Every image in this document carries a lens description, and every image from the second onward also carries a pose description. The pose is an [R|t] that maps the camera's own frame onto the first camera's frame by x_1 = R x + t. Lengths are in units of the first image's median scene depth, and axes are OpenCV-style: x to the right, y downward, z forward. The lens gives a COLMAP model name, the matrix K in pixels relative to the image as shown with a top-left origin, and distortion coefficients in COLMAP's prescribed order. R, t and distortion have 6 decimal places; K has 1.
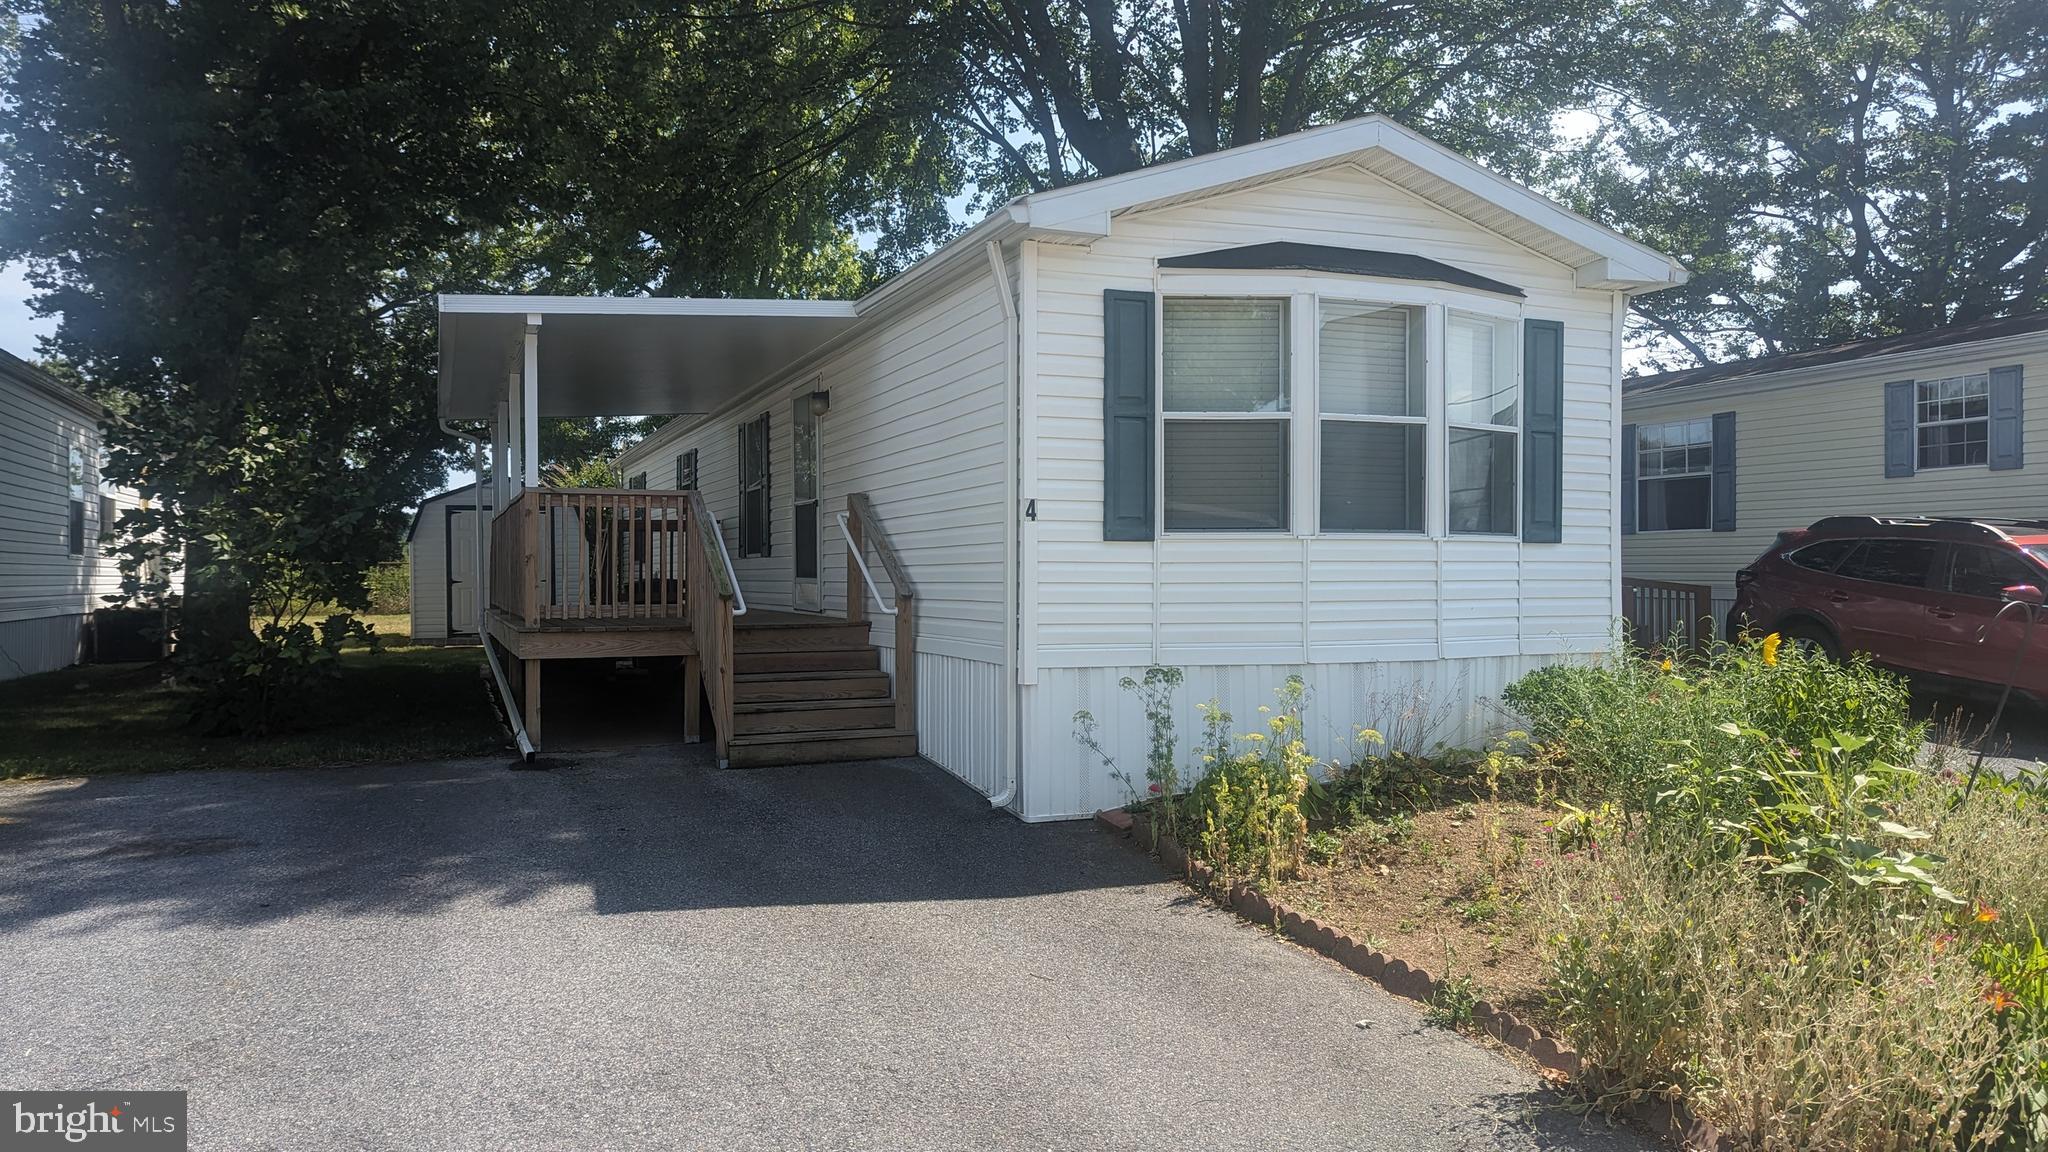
lens RADIAL K [[1478.4, 0, 1024.0], [0, 1478.4, 576.0], [0, 0, 1]] dist [0.001840, 0.000080]
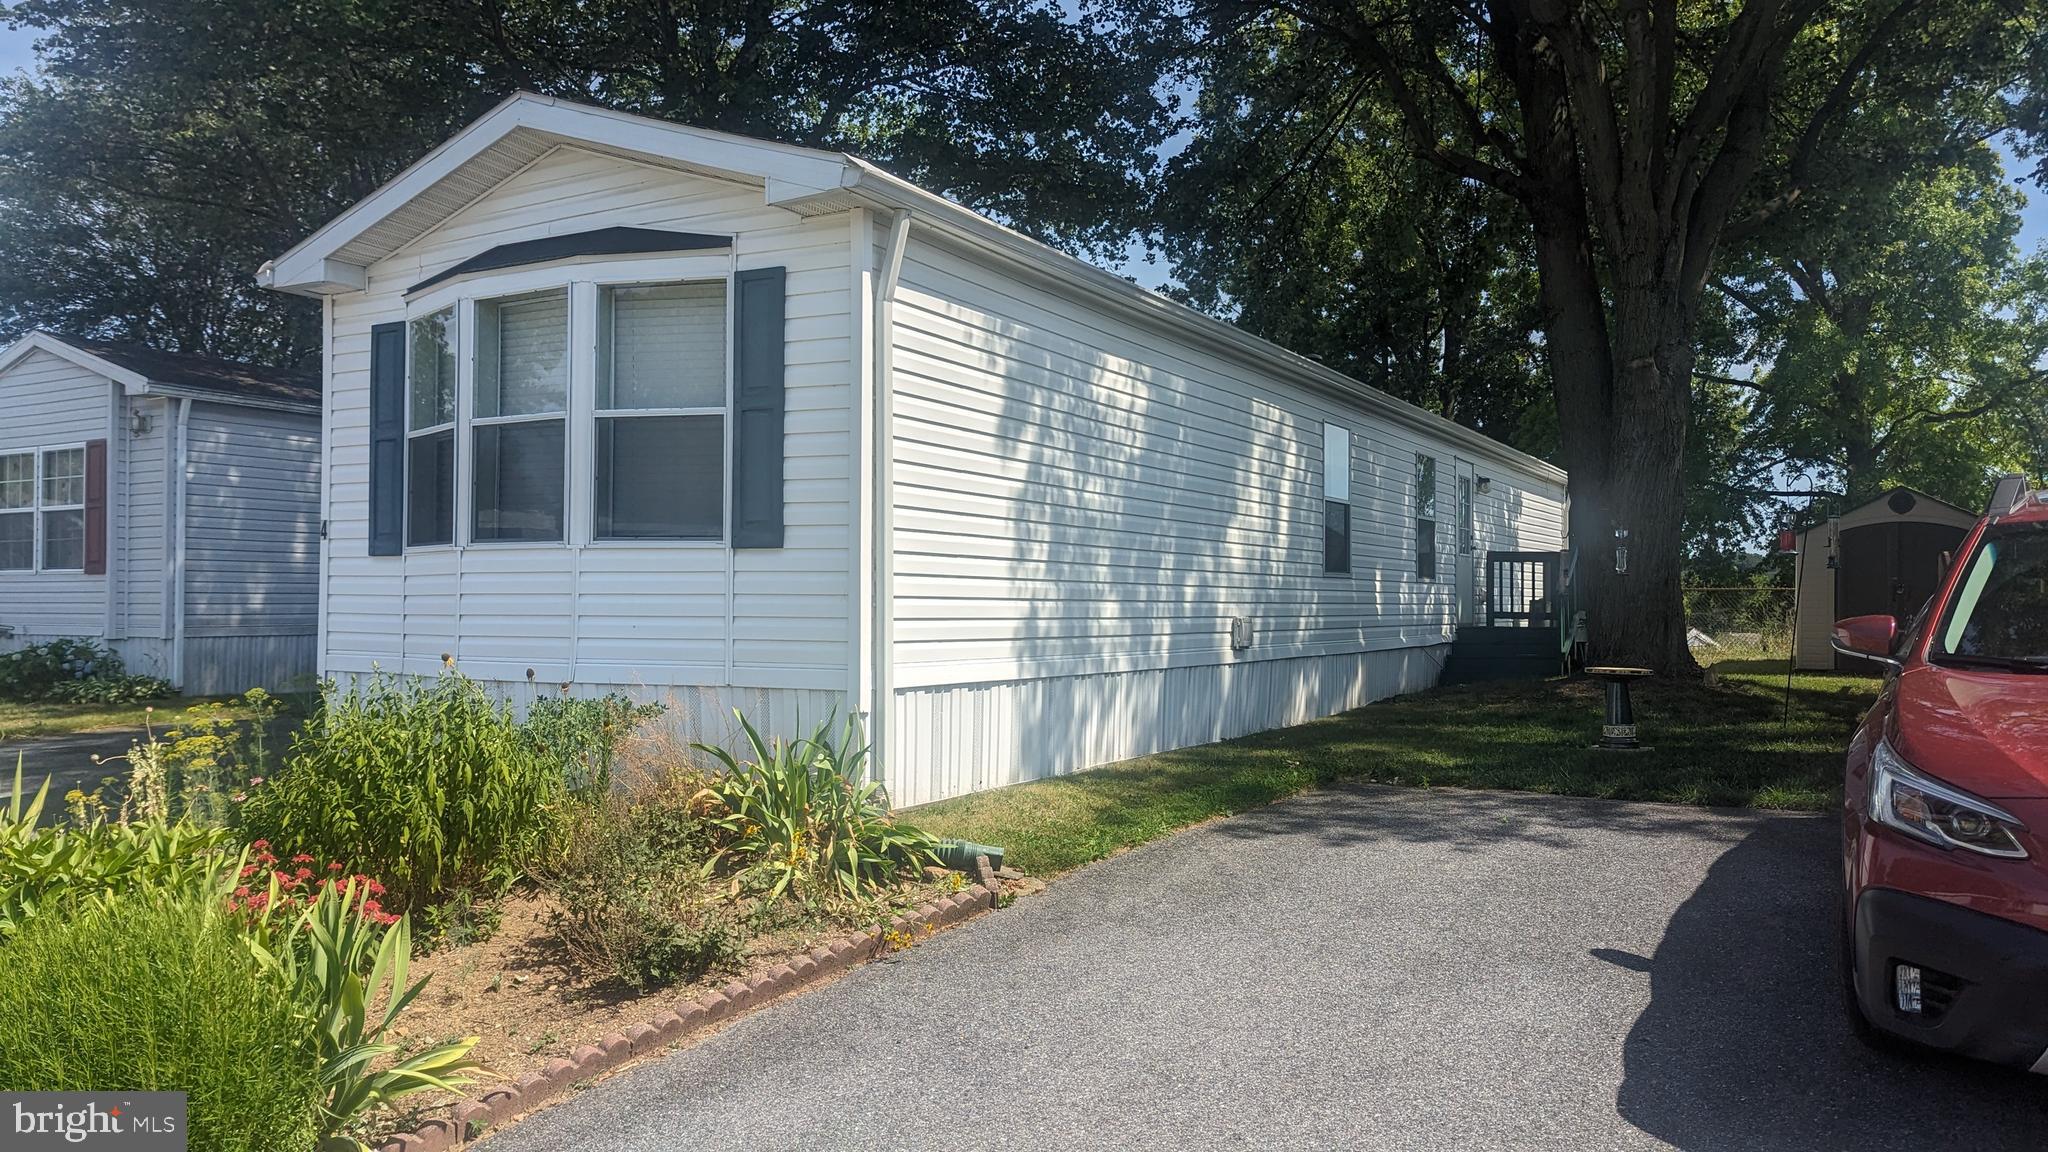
lens RADIAL K [[1478.4, 0, 1024.0], [0, 1478.4, 576.0], [0, 0, 1]] dist [0.001840, 0.000080]
pose [[0.629964, -0.008270, -0.776580, 1.101897], [-0.007537, 0.999831, -0.016761, 0.005518], [0.776588, 0.016412, 0.629795, 0.632133]]
